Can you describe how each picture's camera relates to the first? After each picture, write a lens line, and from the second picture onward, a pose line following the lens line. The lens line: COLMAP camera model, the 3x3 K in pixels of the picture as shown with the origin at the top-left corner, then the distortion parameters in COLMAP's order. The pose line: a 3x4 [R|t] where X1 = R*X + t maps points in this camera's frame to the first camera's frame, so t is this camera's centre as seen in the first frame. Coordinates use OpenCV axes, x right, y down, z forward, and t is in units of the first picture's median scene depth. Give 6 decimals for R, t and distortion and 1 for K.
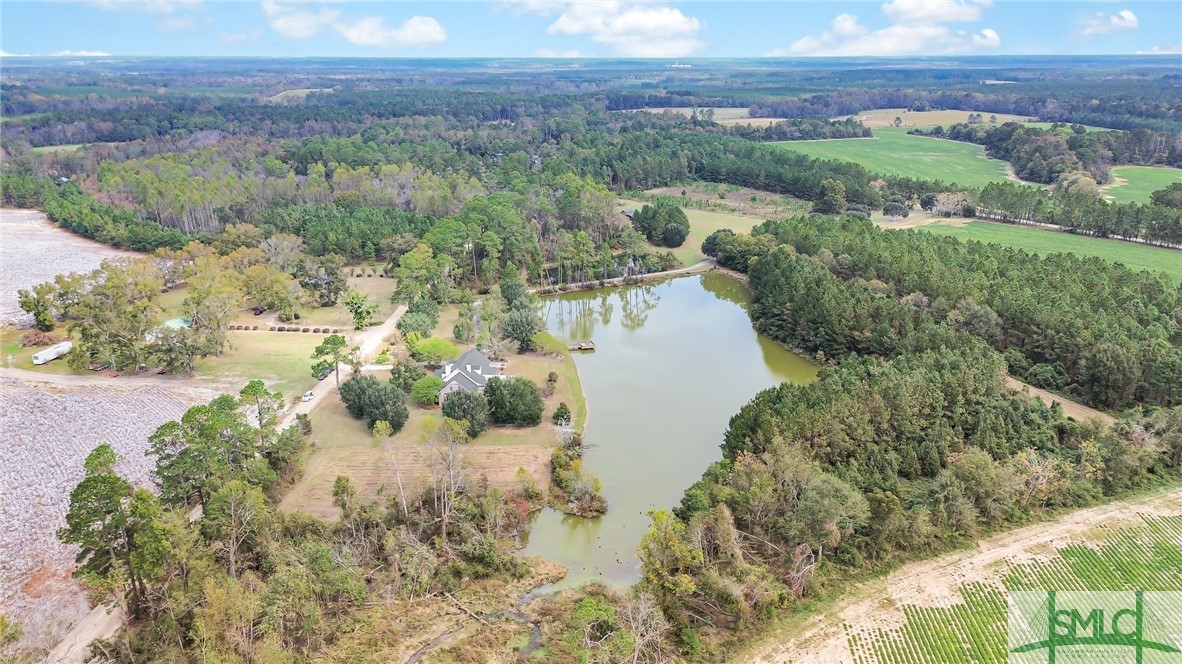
lens RADIAL K [[836.2, 0, 591.0], [0, 836.2, 332.0], [0, 0, 1]] dist [0.084924, -0.079982]
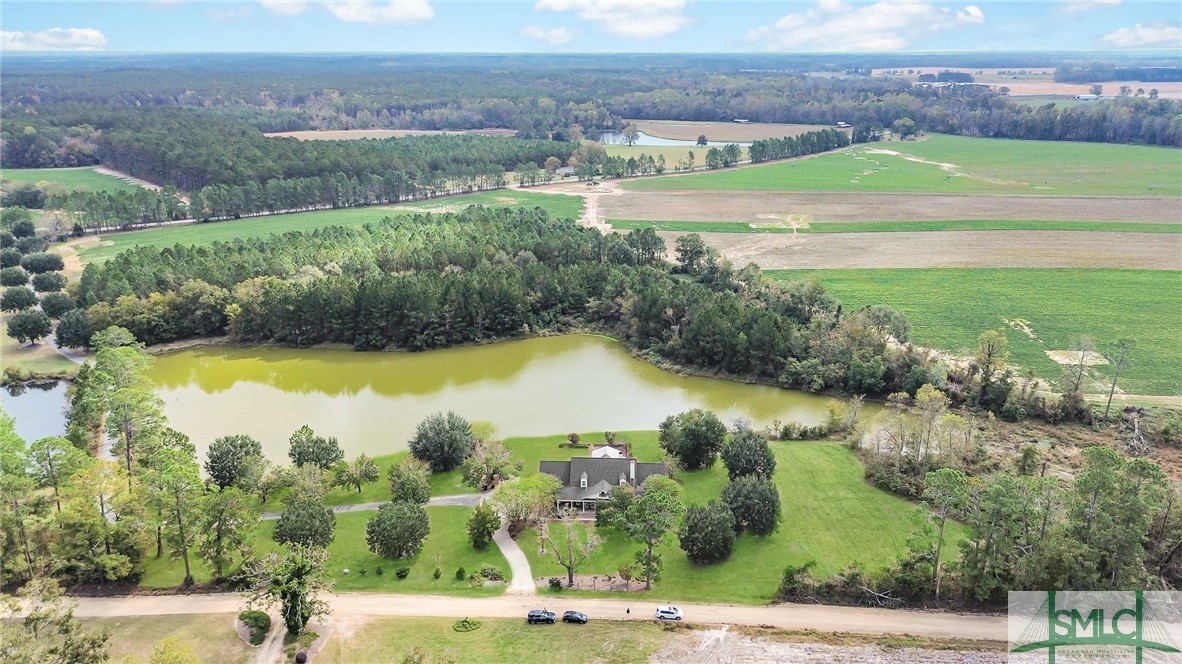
lens RADIAL K [[836.2, 0, 591.0], [0, 836.2, 332.0], [0, 0, 1]] dist [0.084924, -0.079982]
pose [[0.019236, -0.322707, 0.946303, -0.179452], [0.318596, 0.899118, 0.300140, -0.067842], [-0.947695, 0.295715, 0.120108, 0.211960]]
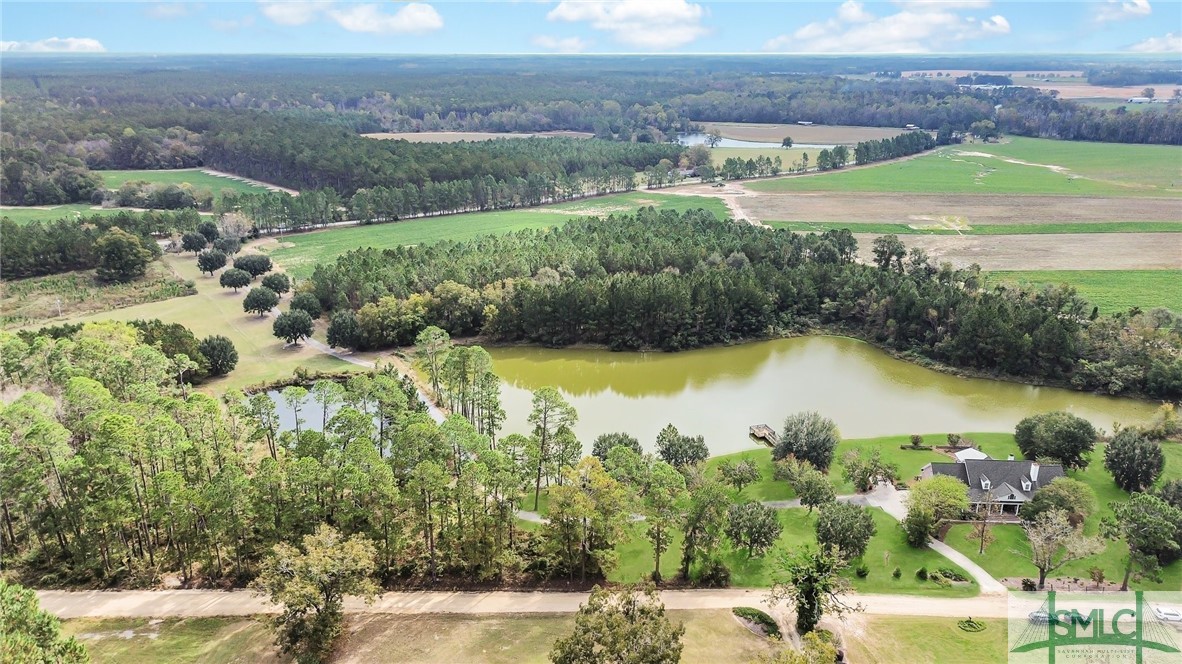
lens RADIAL K [[836.2, 0, 591.0], [0, 836.2, 332.0], [0, 0, 1]] dist [0.084924, -0.079982]
pose [[0.020366, -0.320343, 0.947083, -0.182297], [0.316769, 0.900544, 0.297790, -0.093358], [-0.948284, 0.293941, 0.119815, 0.287939]]
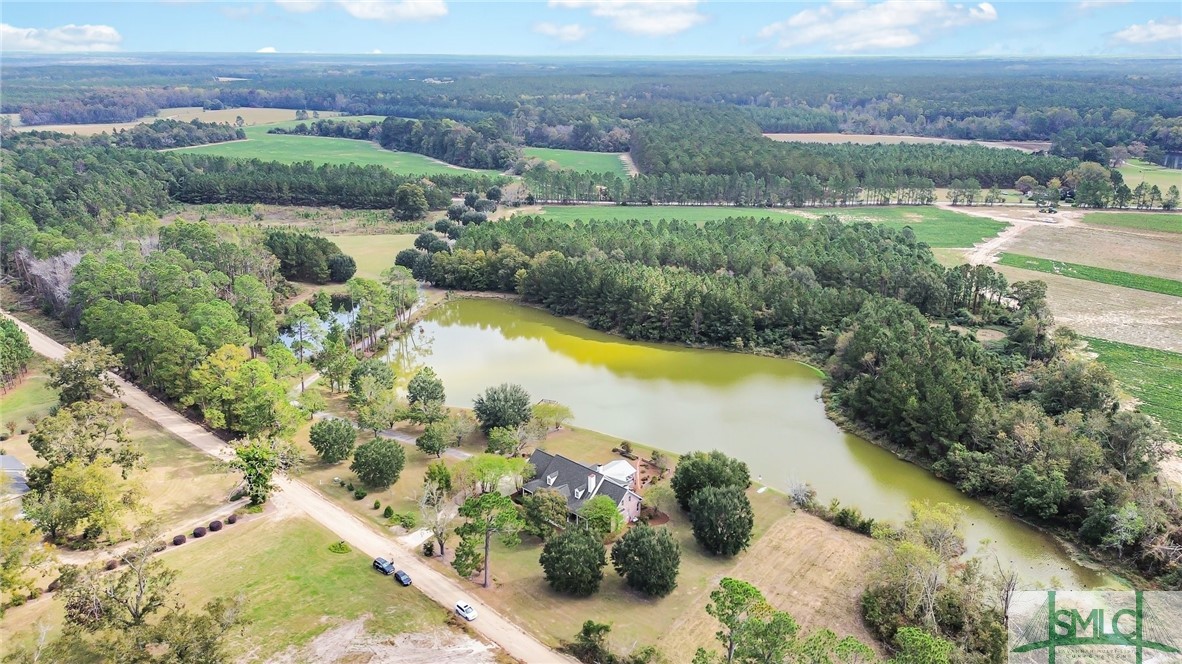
lens RADIAL K [[836.2, 0, 591.0], [0, 836.2, 332.0], [0, 0, 1]] dist [0.084924, -0.079982]
pose [[0.654867, -0.240057, 0.716605, -0.139165], [0.238536, 0.965395, 0.105415, -0.035558], [-0.717113, 0.101903, 0.689467, 0.116099]]
